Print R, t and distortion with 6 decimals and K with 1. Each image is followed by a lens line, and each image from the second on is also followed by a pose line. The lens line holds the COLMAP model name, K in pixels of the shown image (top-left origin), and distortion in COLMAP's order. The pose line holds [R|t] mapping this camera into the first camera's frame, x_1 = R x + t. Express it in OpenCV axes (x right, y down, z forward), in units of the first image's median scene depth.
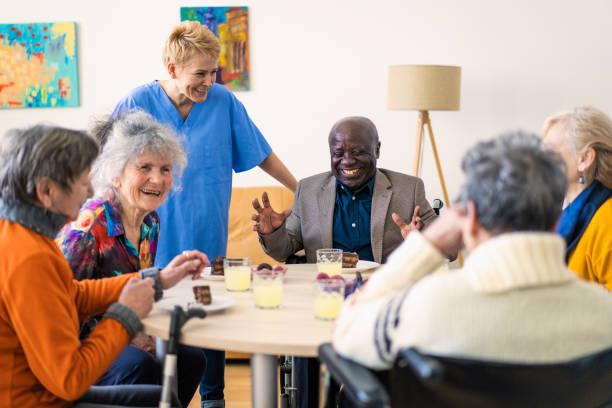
lens RADIAL K [[886.3, 0, 306.0], [0, 886.3, 204.0], [0, 0, 1]] dist [-0.039073, -0.059161]
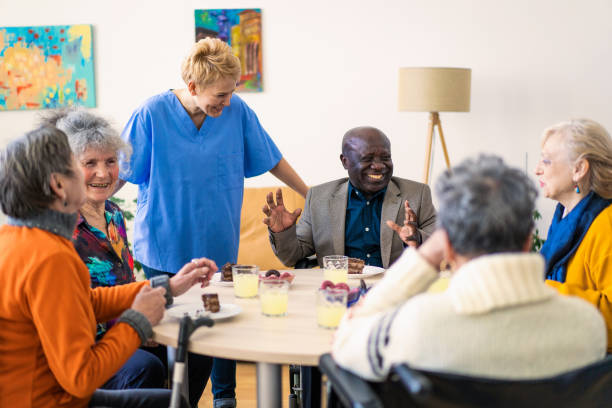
lens RADIAL K [[886.3, 0, 306.0], [0, 886.3, 204.0], [0, 0, 1]] dist [-0.039073, -0.059161]
pose [[0.999788, 0.000823, -0.020565, 0.011075], [-0.000595, 0.999938, 0.011080, -0.017306], [0.020573, -0.011065, 0.999727, -0.023885]]
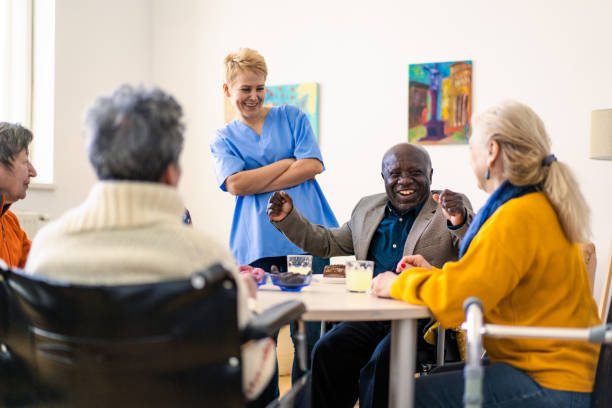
lens RADIAL K [[892.0, 0, 306.0], [0, 892.0, 204.0], [0, 0, 1]] dist [-0.035413, -0.022905]
pose [[0.865715, 0.021484, -0.500076, 0.449743], [-0.078149, 0.992628, -0.092643, 0.074116], [0.494398, 0.119283, 0.861012, 0.097426]]
